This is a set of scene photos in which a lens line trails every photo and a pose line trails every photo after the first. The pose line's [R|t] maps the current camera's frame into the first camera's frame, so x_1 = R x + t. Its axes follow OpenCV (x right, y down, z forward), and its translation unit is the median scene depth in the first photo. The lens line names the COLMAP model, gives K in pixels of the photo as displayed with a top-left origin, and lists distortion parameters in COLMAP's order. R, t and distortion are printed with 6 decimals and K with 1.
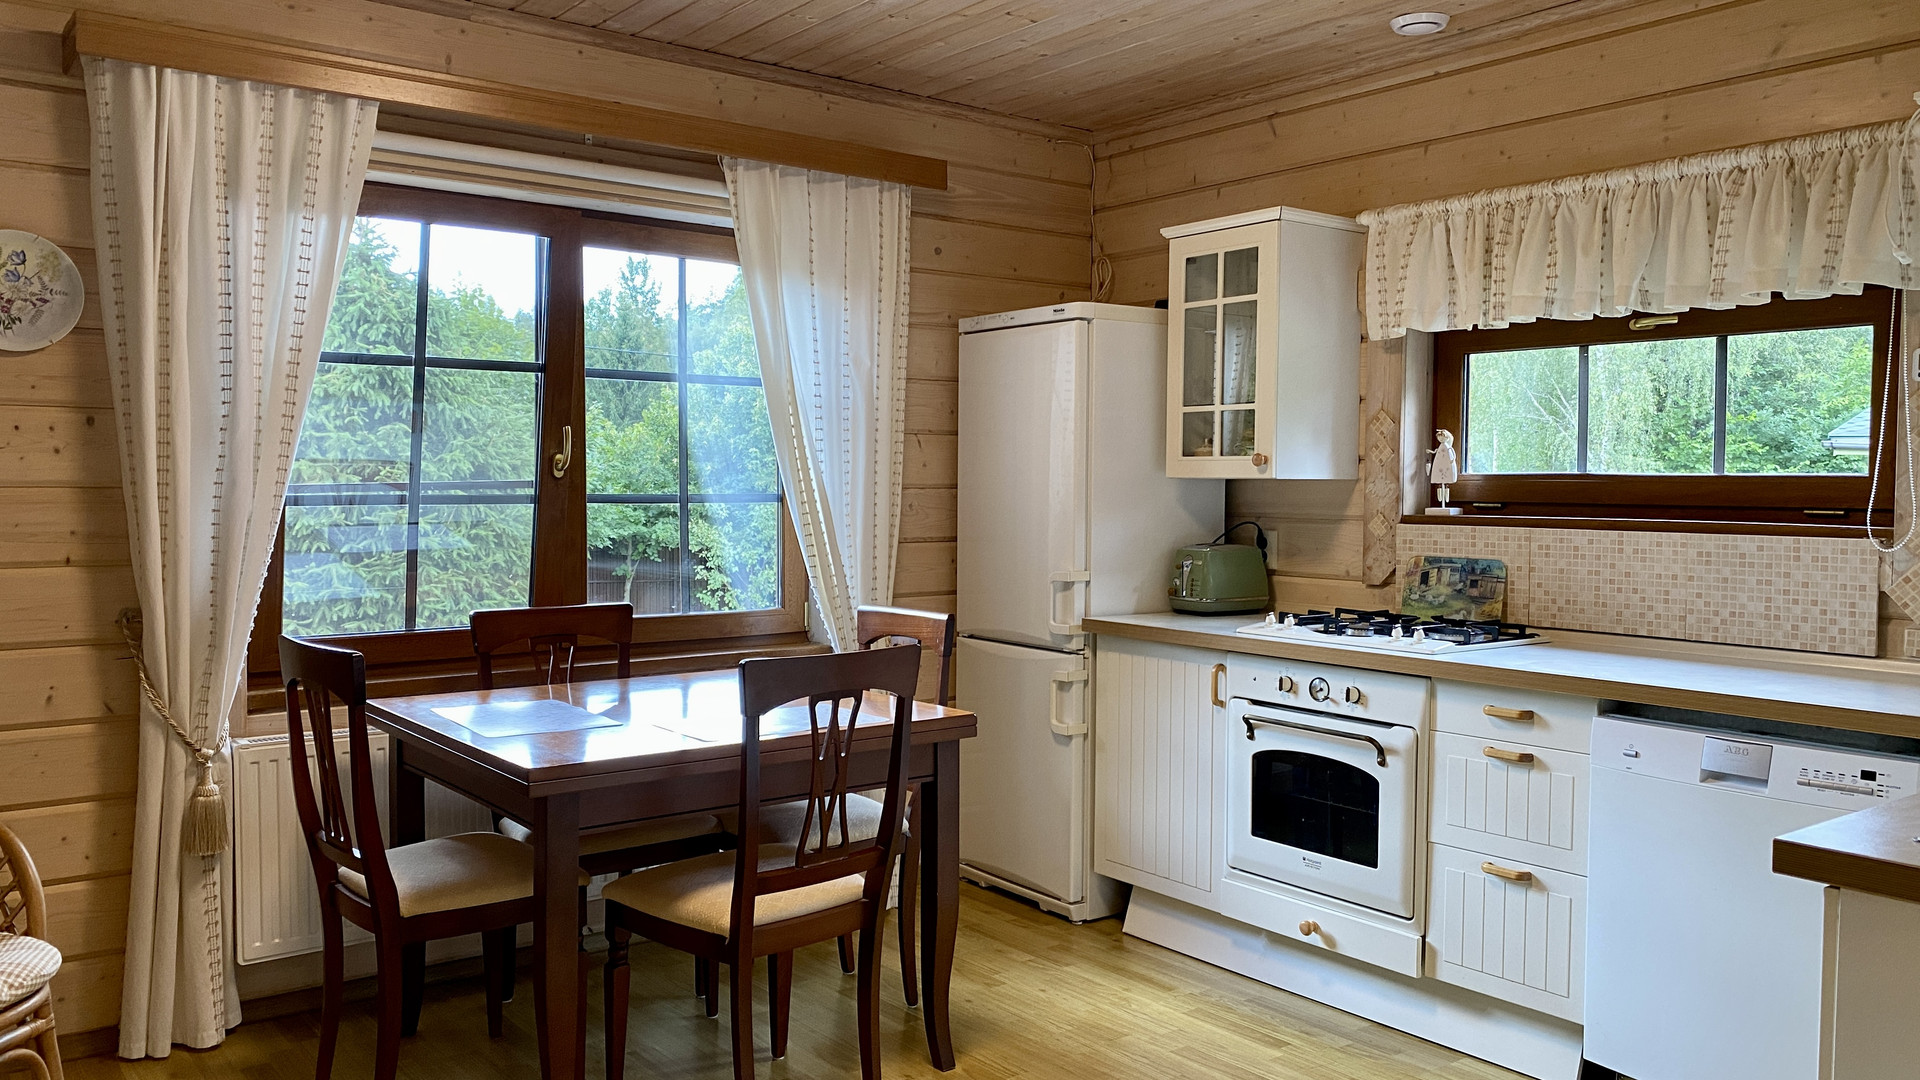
lens RADIAL K [[1473.2, 0, 962.0], [0, 1473.2, 531.1], [0, 0, 1]] dist [0.068119, -0.067391]
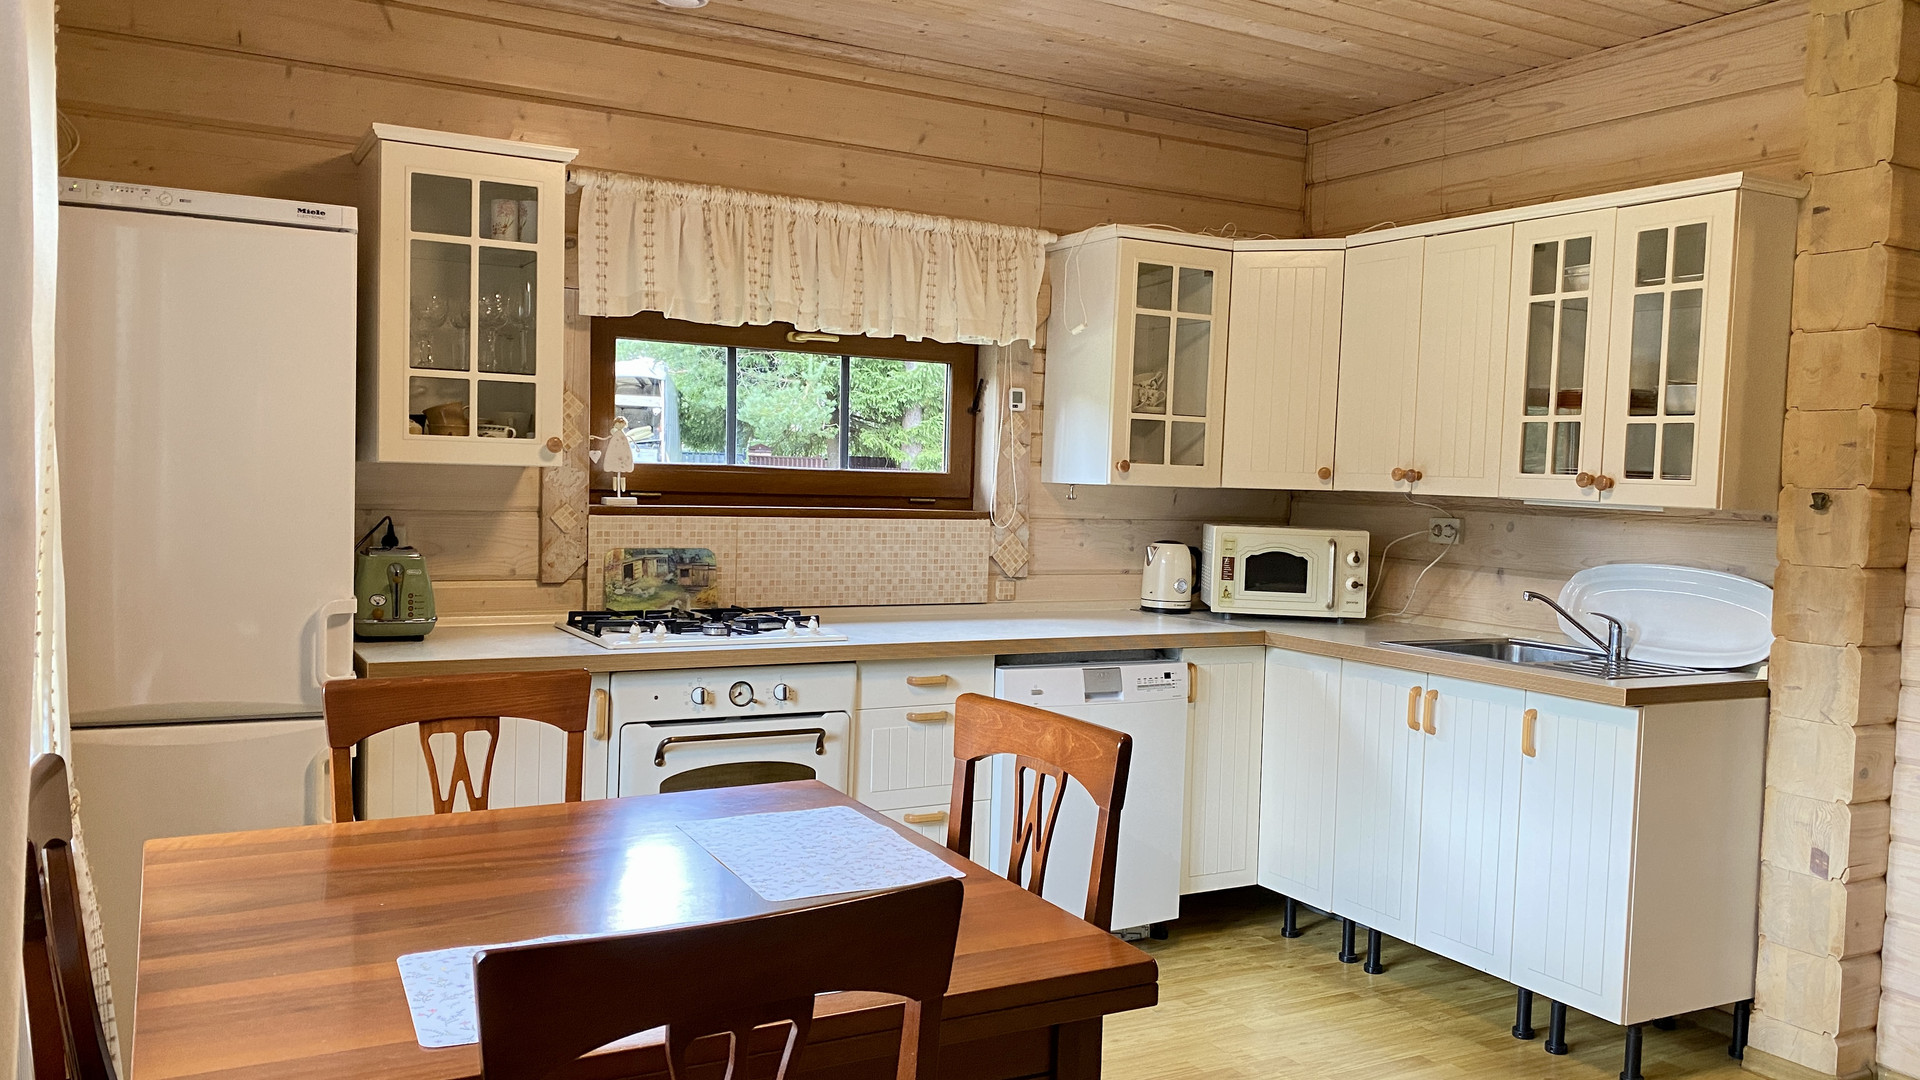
lens RADIAL K [[1381.2, 0, 936.2], [0, 1381.2, 585.4], [0, 0, 1]] dist [0.026940, -0.001762]
pose [[0.178324, -0.078039, 0.980872, -0.578861], [0.009432, 0.996940, 0.077602, -0.029073], [-0.983927, -0.004587, 0.178514, 0.689748]]
